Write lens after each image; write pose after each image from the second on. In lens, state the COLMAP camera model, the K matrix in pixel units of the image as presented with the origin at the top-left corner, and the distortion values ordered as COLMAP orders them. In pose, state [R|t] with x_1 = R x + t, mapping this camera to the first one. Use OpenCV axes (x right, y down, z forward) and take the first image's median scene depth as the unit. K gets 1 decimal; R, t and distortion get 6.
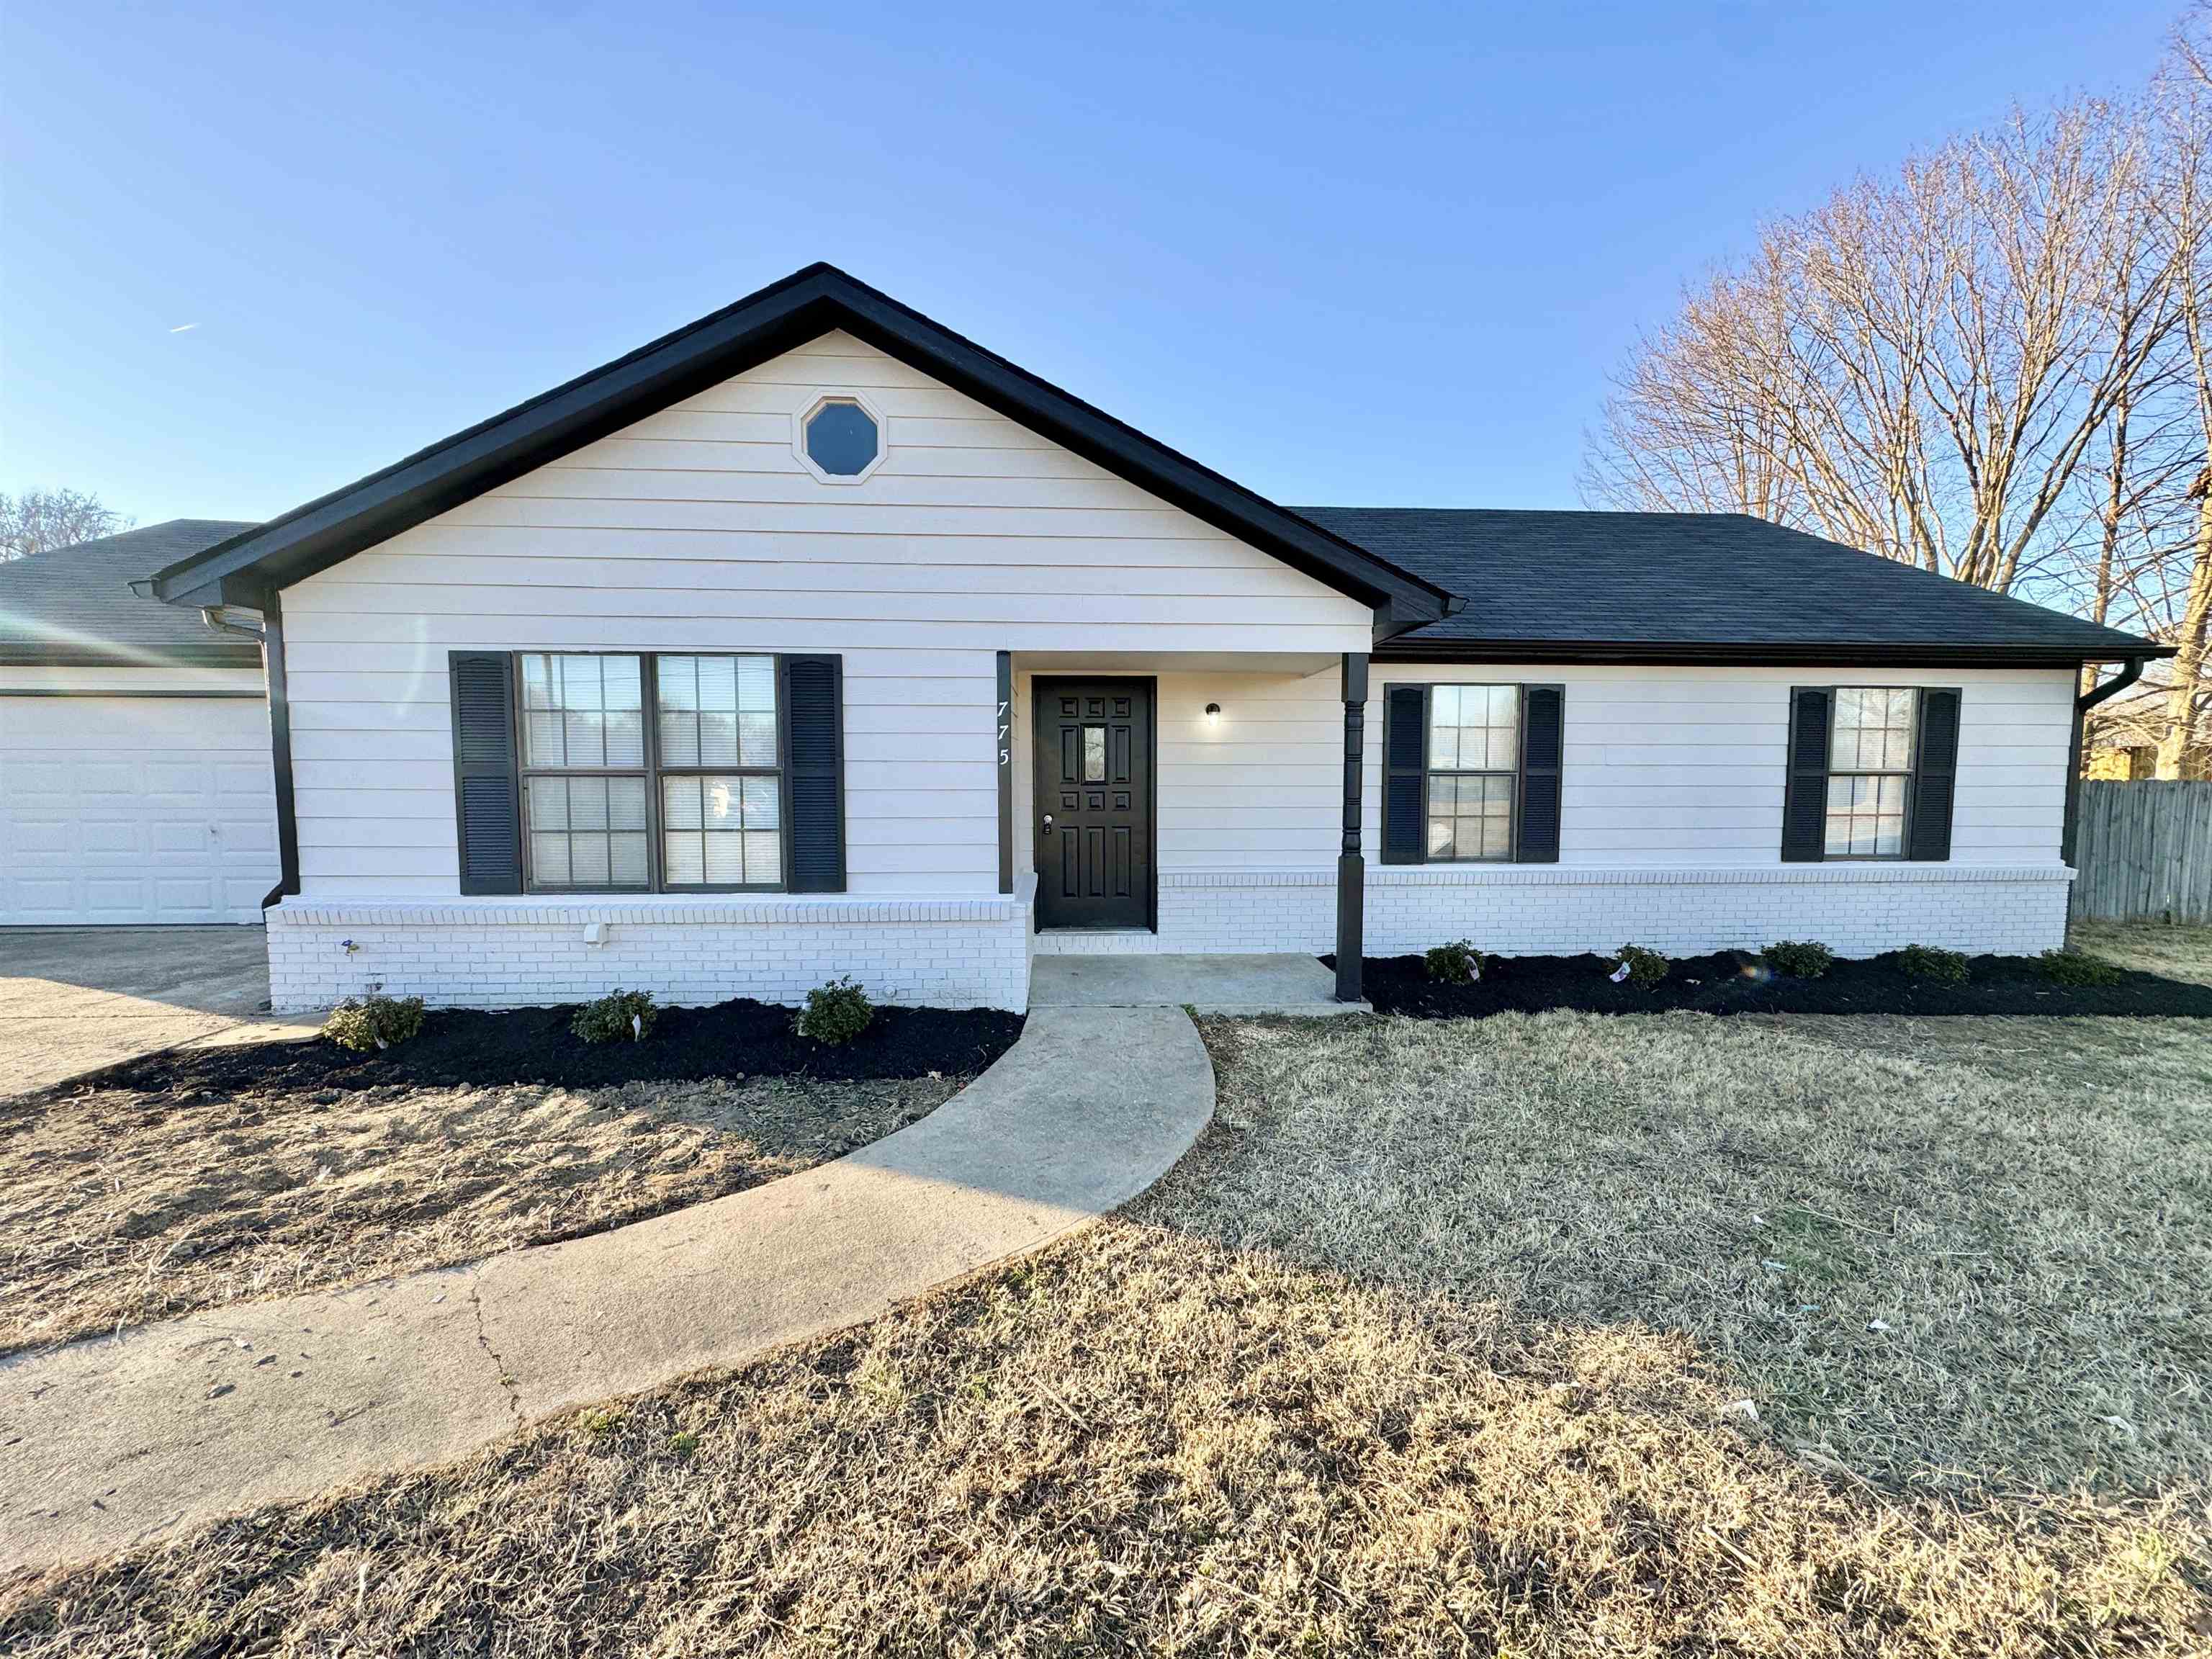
lens RADIAL K [[883.3, 0, 1108.1], [0, 883.3, 831.8], [0, 0, 1]] dist [-0.001623, 0.000273]
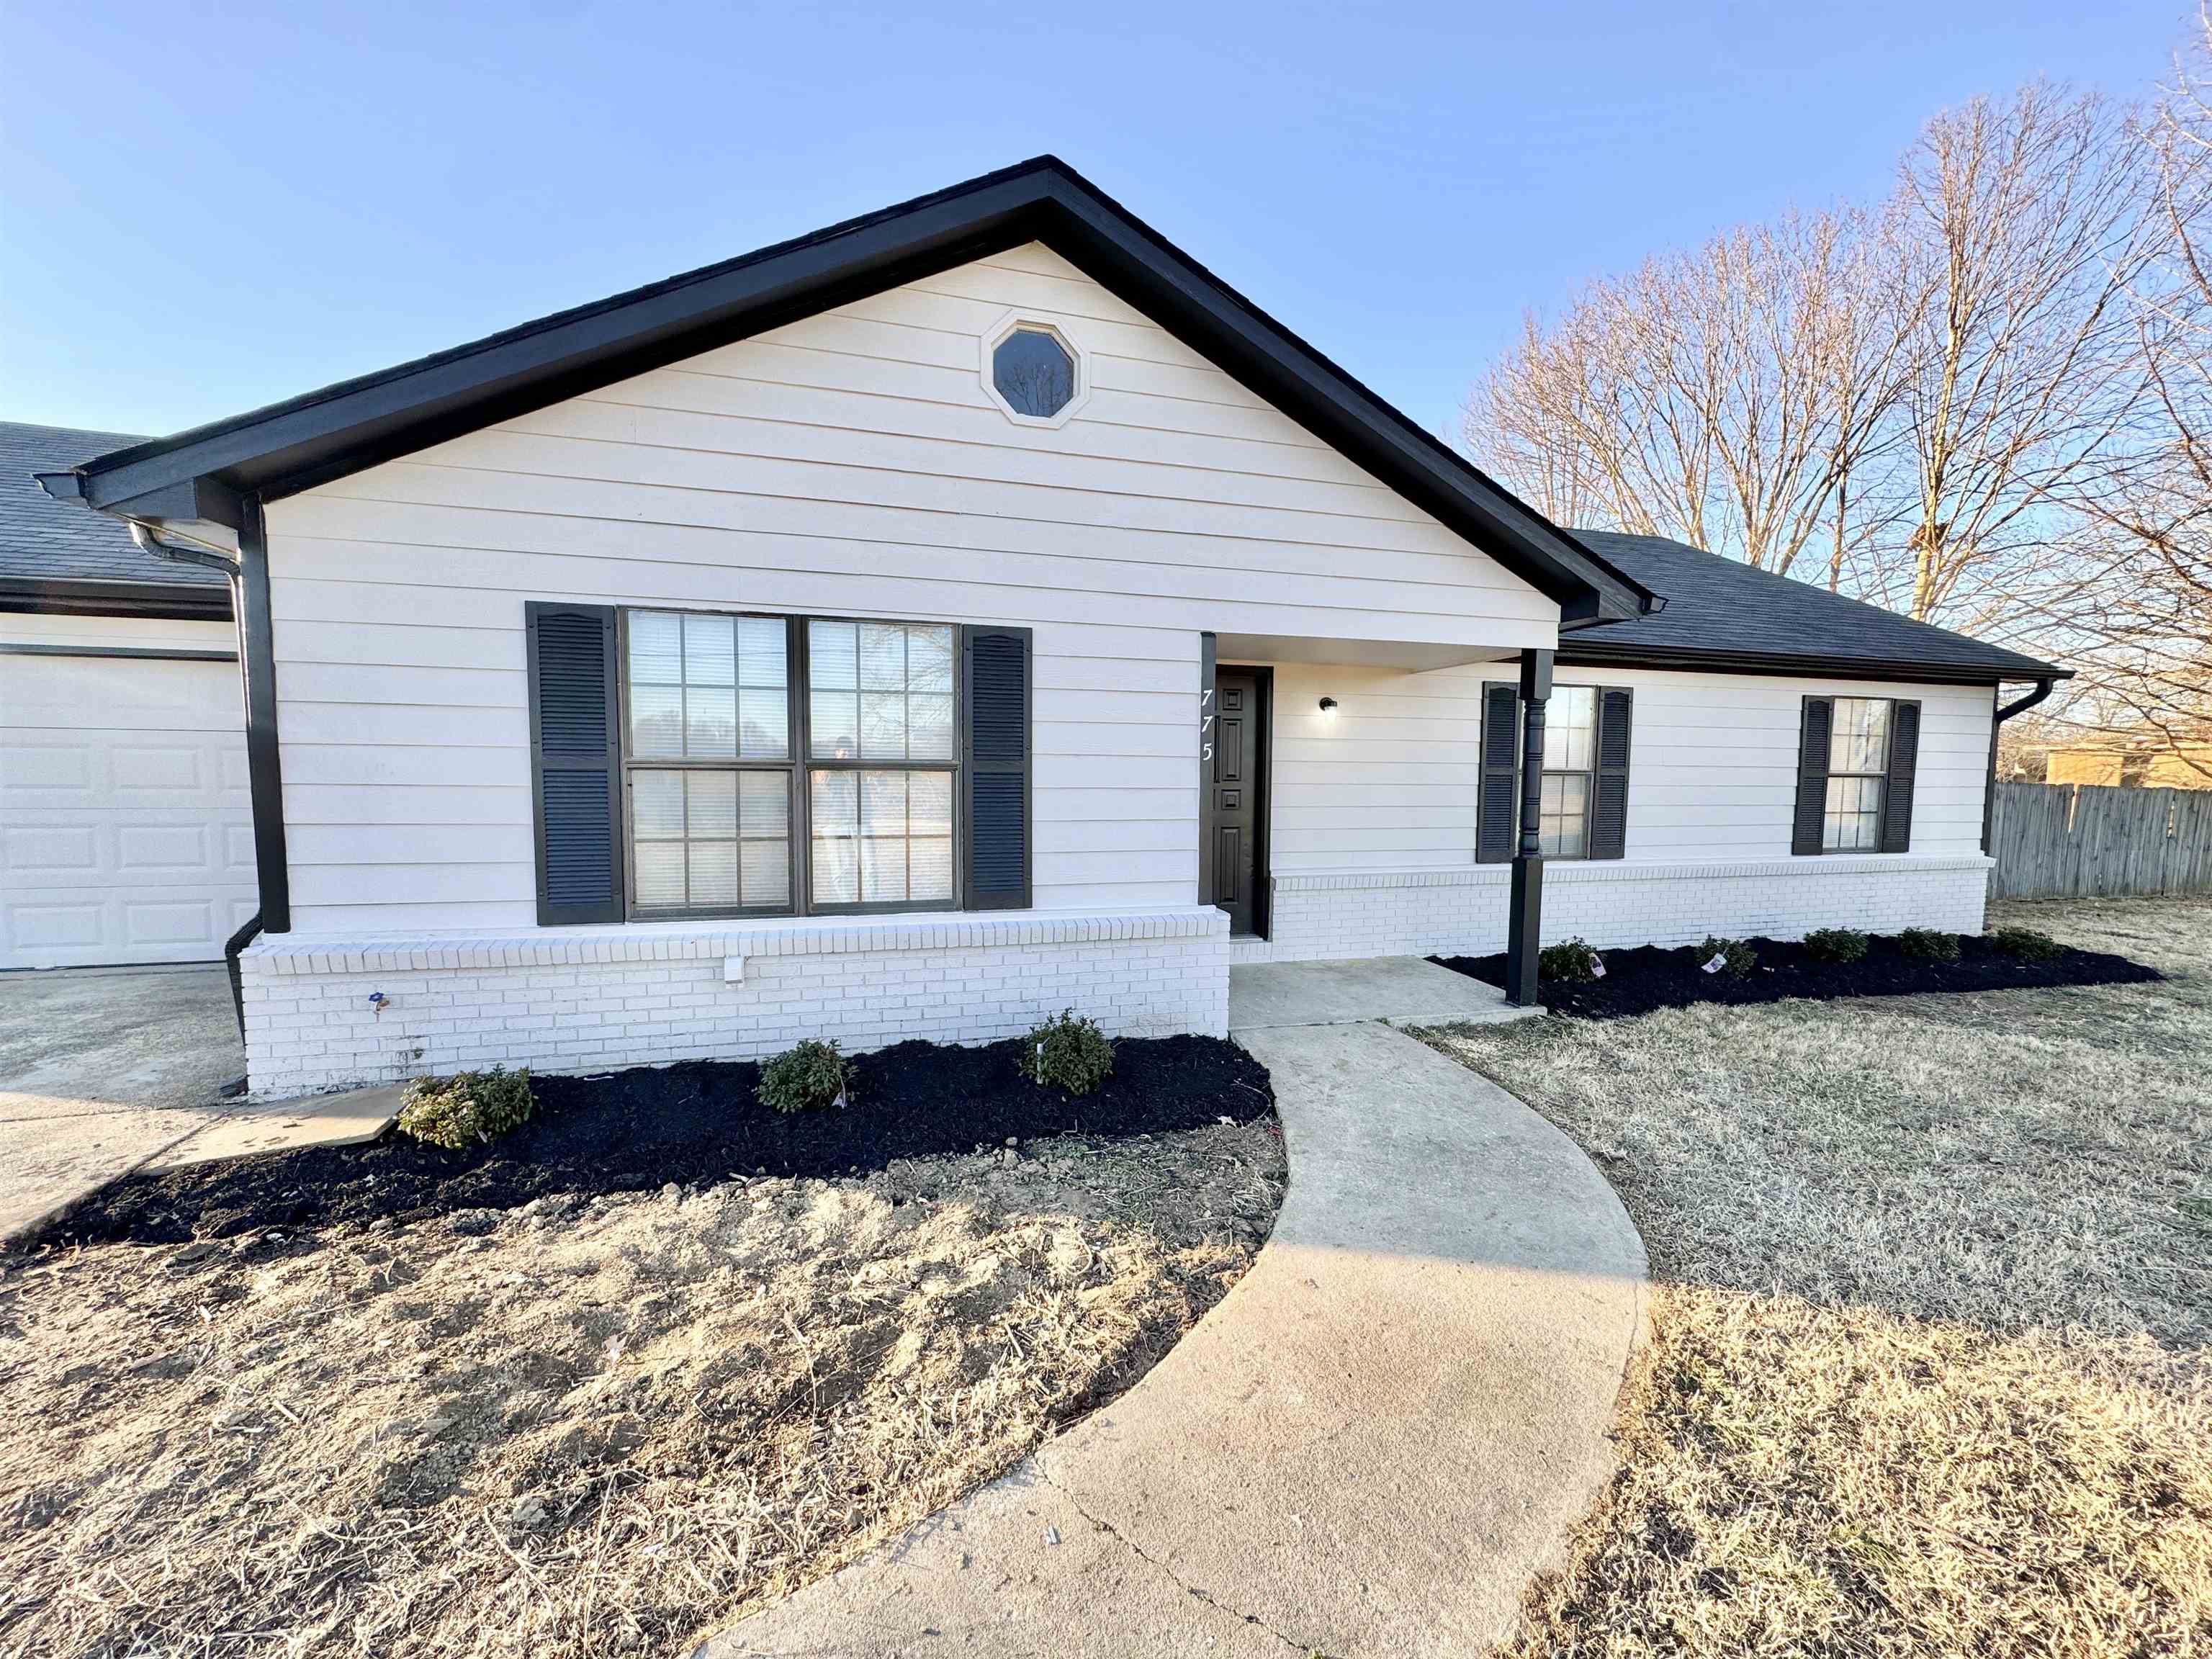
lens RADIAL K [[883.3, 0, 1108.6], [0, 883.3, 831.8], [0, 0, 1]] dist [-0.001623, 0.000273]
pose [[0.976477, -0.007695, 0.215485, -0.407160], [0.006404, 0.999957, 0.006689, -0.010597], [-0.215527, -0.005152, 0.976484, 0.152944]]
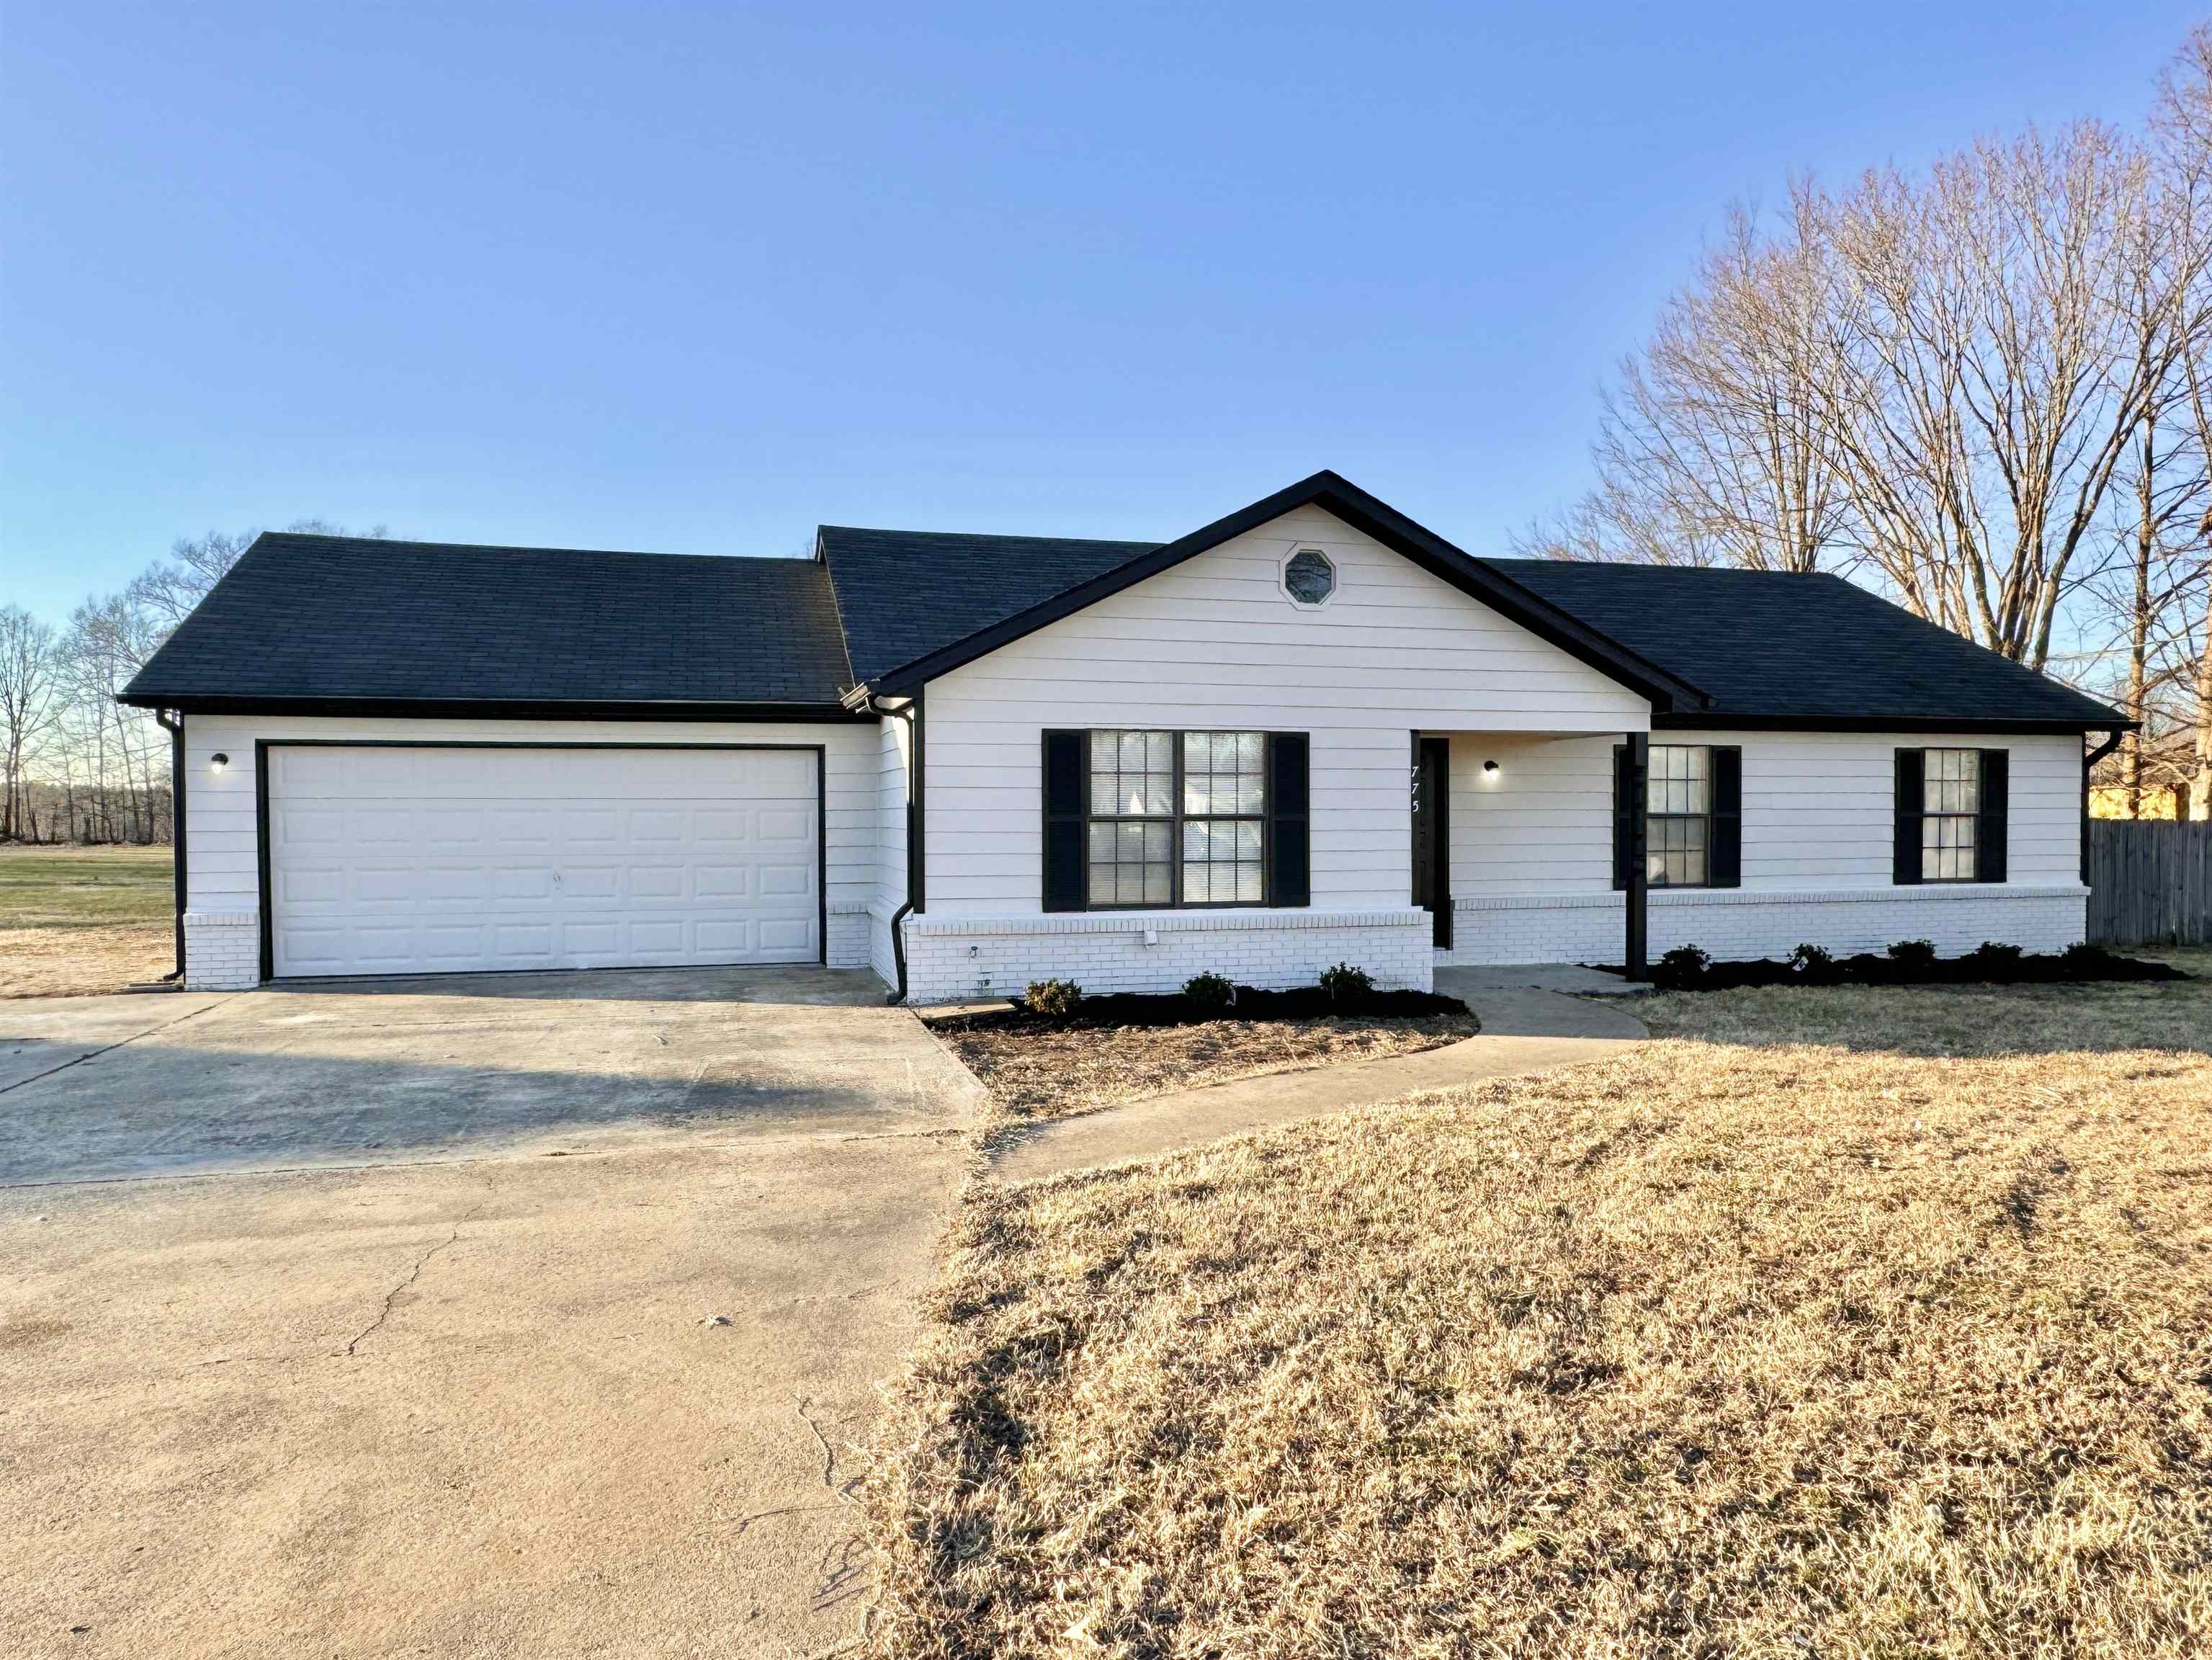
lens RADIAL K [[1469.8, 0, 1109.4], [0, 1469.8, 830.6], [0, 0, 1]] dist [0.000741, 0.006200]
pose [[0.977899, -0.006158, 0.208986, -1.065170], [0.017960, 0.998346, -0.054617, 0.070182], [-0.208304, 0.057164, 0.976392, -1.137401]]
